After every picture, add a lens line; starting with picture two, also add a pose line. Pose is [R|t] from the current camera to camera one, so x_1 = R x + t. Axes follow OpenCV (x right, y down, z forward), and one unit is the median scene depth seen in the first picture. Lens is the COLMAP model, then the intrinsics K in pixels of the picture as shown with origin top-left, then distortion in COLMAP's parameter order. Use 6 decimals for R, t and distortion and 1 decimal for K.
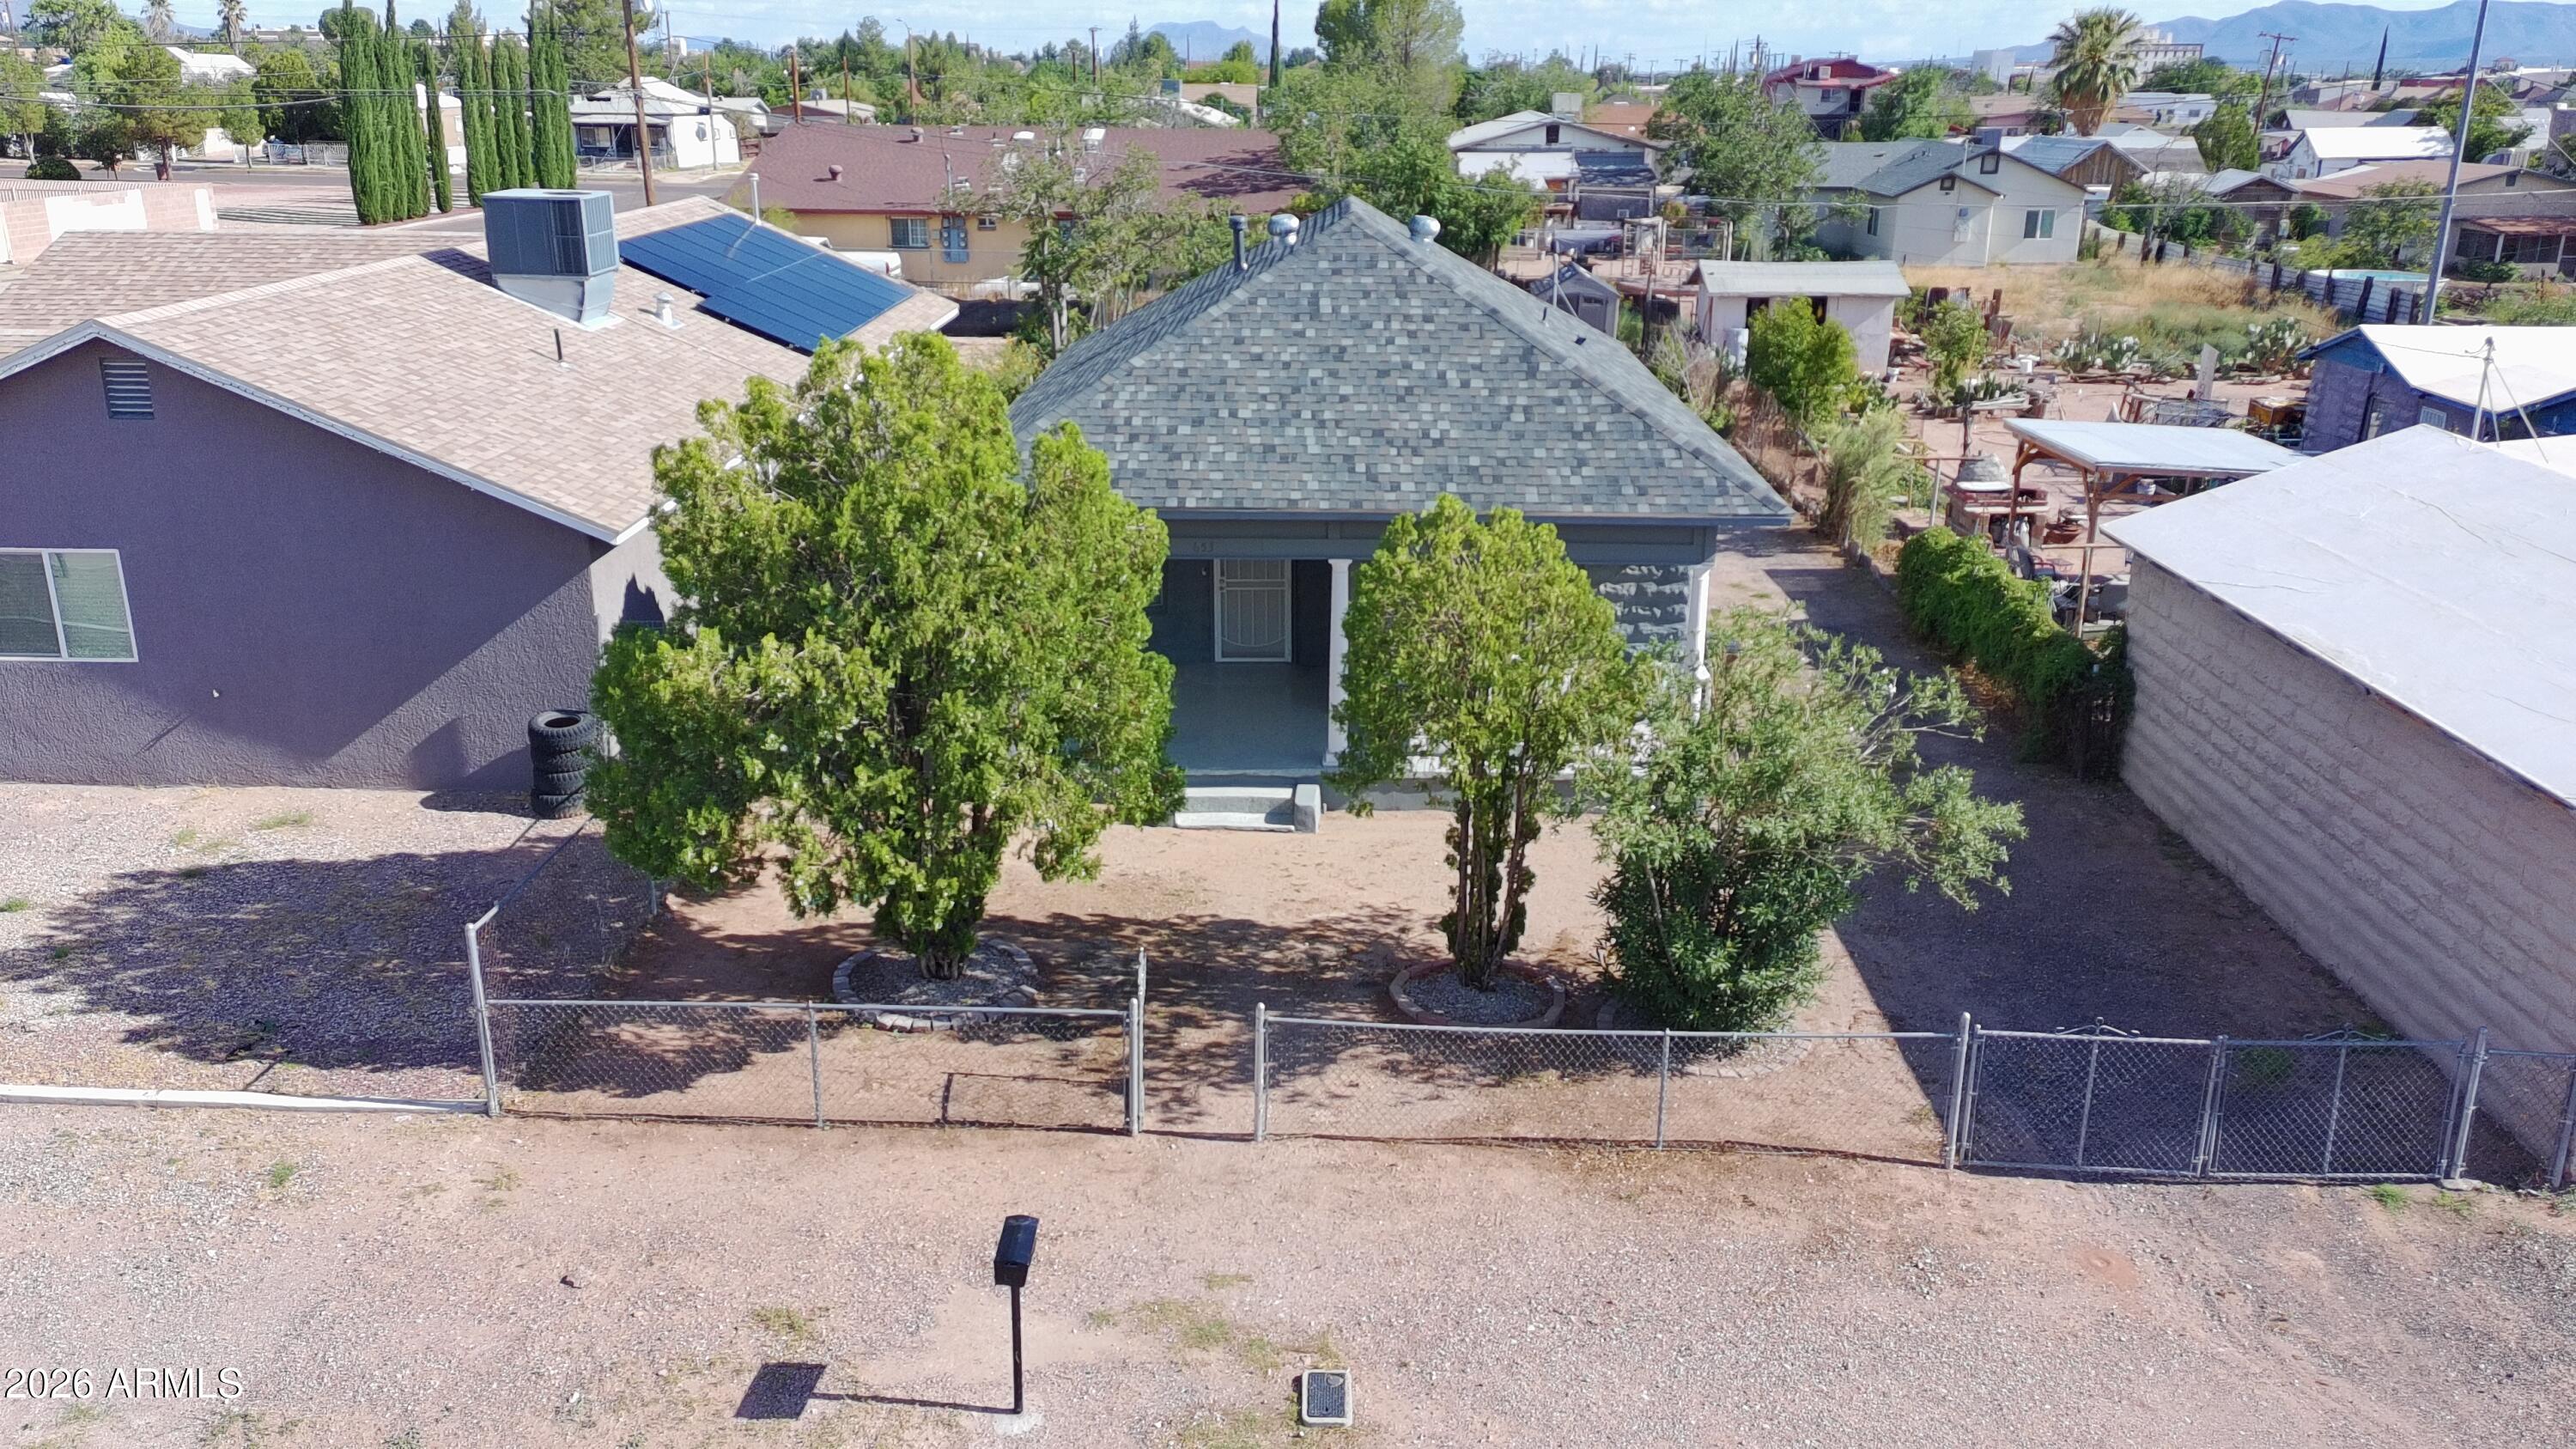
lens RADIAL K [[1960.5, 0, 1283.7], [0, 1960.5, 720.5], [0, 0, 1]] dist [0.069160, -0.048468]
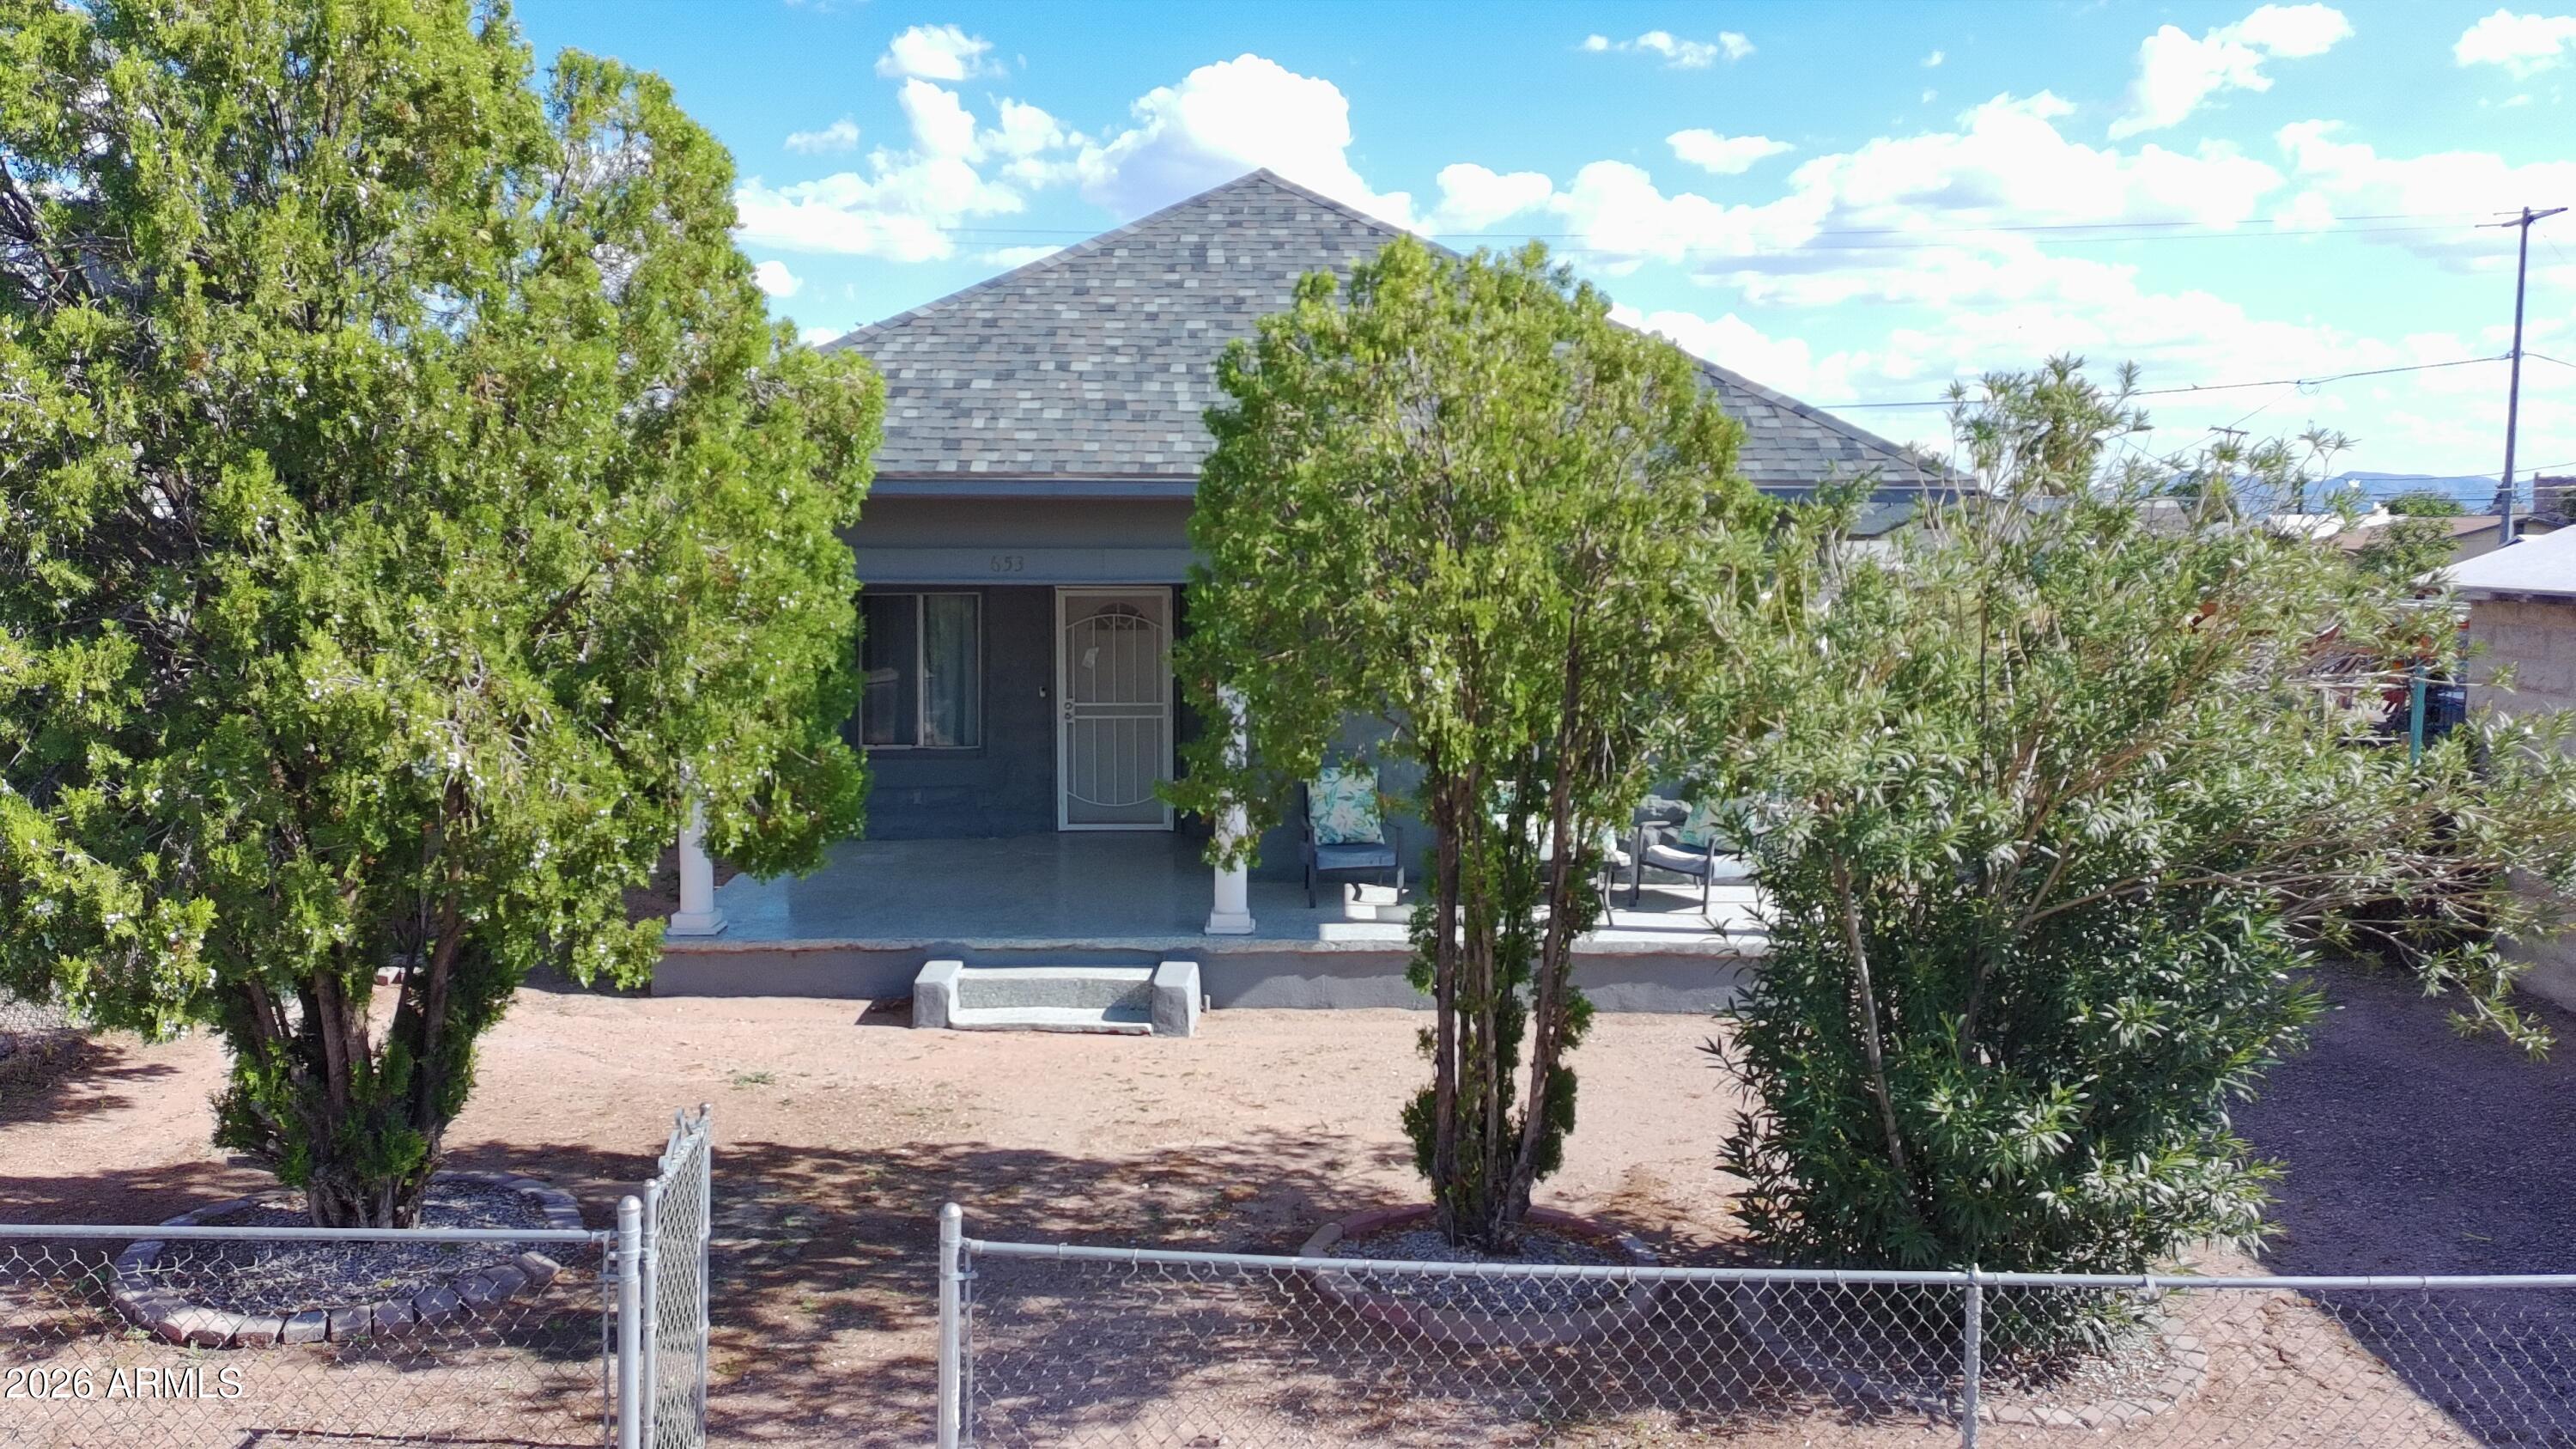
lens RADIAL K [[1960.5, 0, 1289.4], [0, 1960.5, 723.2], [0, 0, 1]] dist [0.069160, -0.048468]
pose [[0.999732, 0.001761, 0.023091, 0.037280], [0.003333, 0.975783, -0.218714, 0.107124], [-0.022917, 0.218732, 0.975516, 0.461708]]
